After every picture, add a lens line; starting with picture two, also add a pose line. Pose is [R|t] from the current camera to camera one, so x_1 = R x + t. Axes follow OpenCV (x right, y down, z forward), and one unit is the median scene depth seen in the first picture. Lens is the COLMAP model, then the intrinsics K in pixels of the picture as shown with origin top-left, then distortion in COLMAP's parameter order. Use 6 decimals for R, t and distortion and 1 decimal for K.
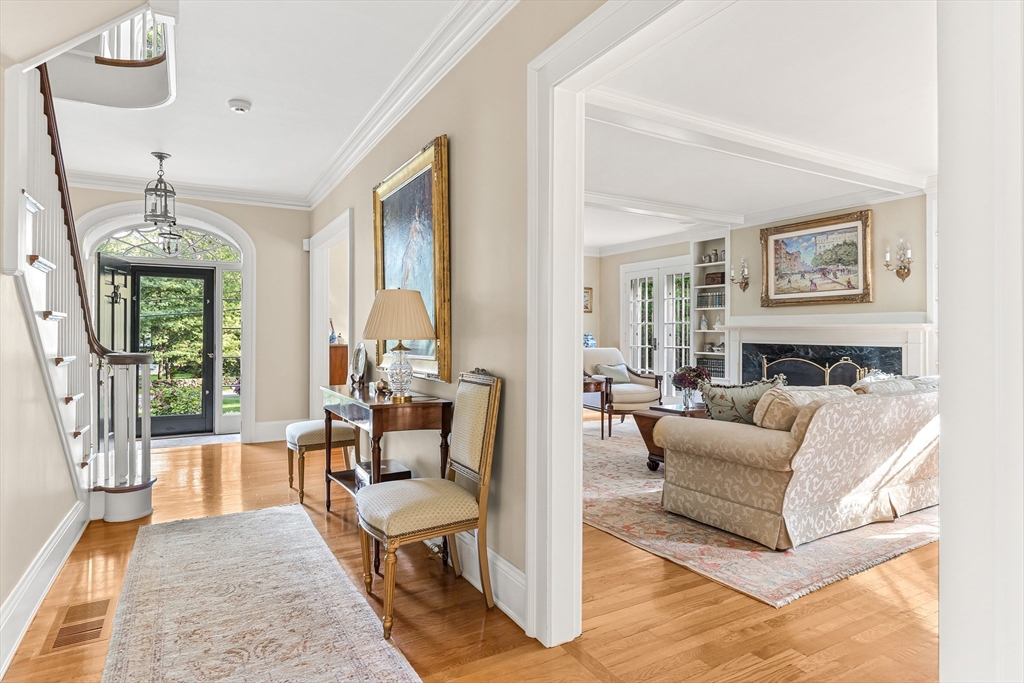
lens RADIAL K [[566.9, 0, 509.8], [0, 566.9, 326.8], [0, 0, 1]] dist [-0.000798, 0.002626]
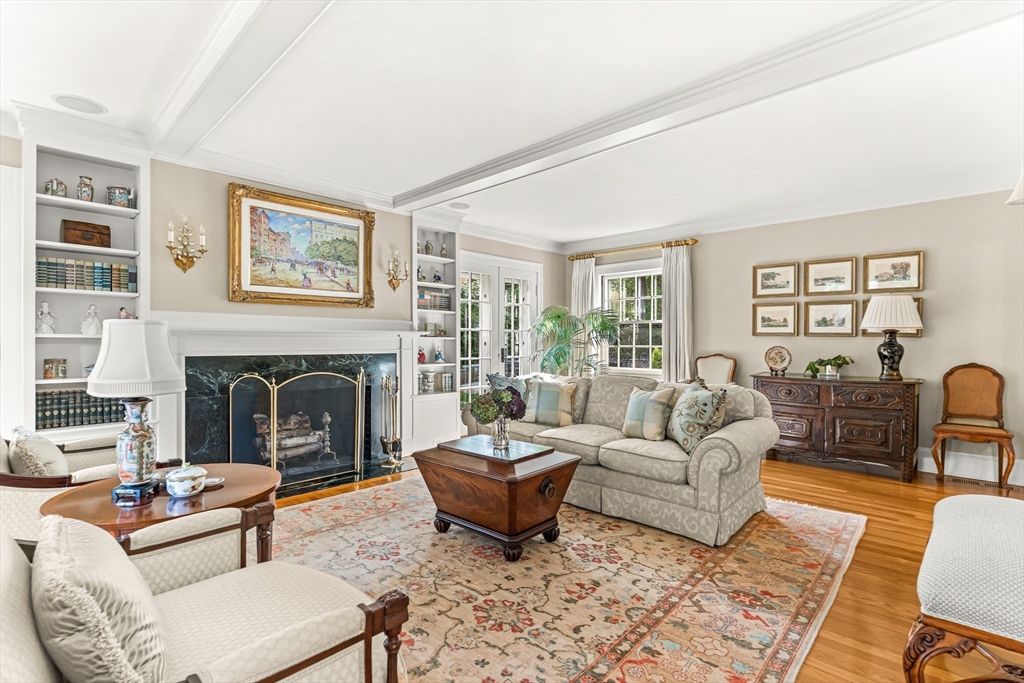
lens RADIAL K [[478.0, 0, 511.7], [0, 478.0, 342.1], [0, 0, 1]] dist [0.001835, 0.000716]
pose [[-0.287916, -0.006772, 0.957632, -0.215271], [-0.012524, 0.999916, 0.003306, 0.008955], [-0.957574, -0.011042, -0.287977, 0.987460]]
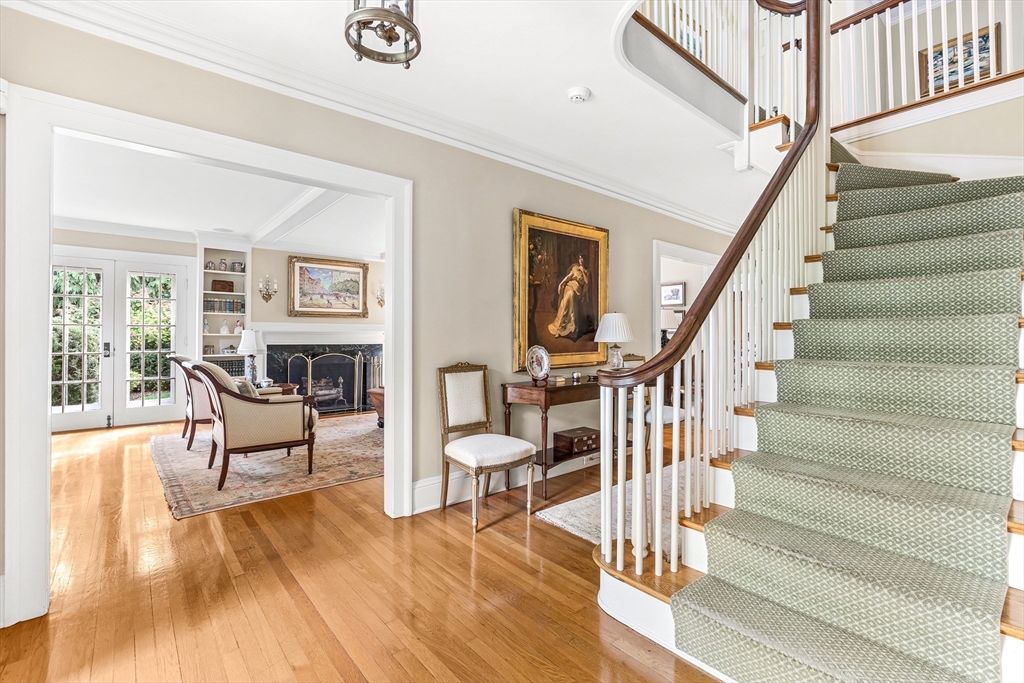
lens RADIAL K [[452.8, 0, 513.5], [0, 452.8, 330.4], [0, 0, 1]] dist [0.003409, -0.000472]
pose [[-0.190513, 0.010388, 0.981630, -0.770067], [-0.010517, 0.999865, -0.012622, 0.006195], [-0.981628, -0.012728, -0.190378, 0.811748]]
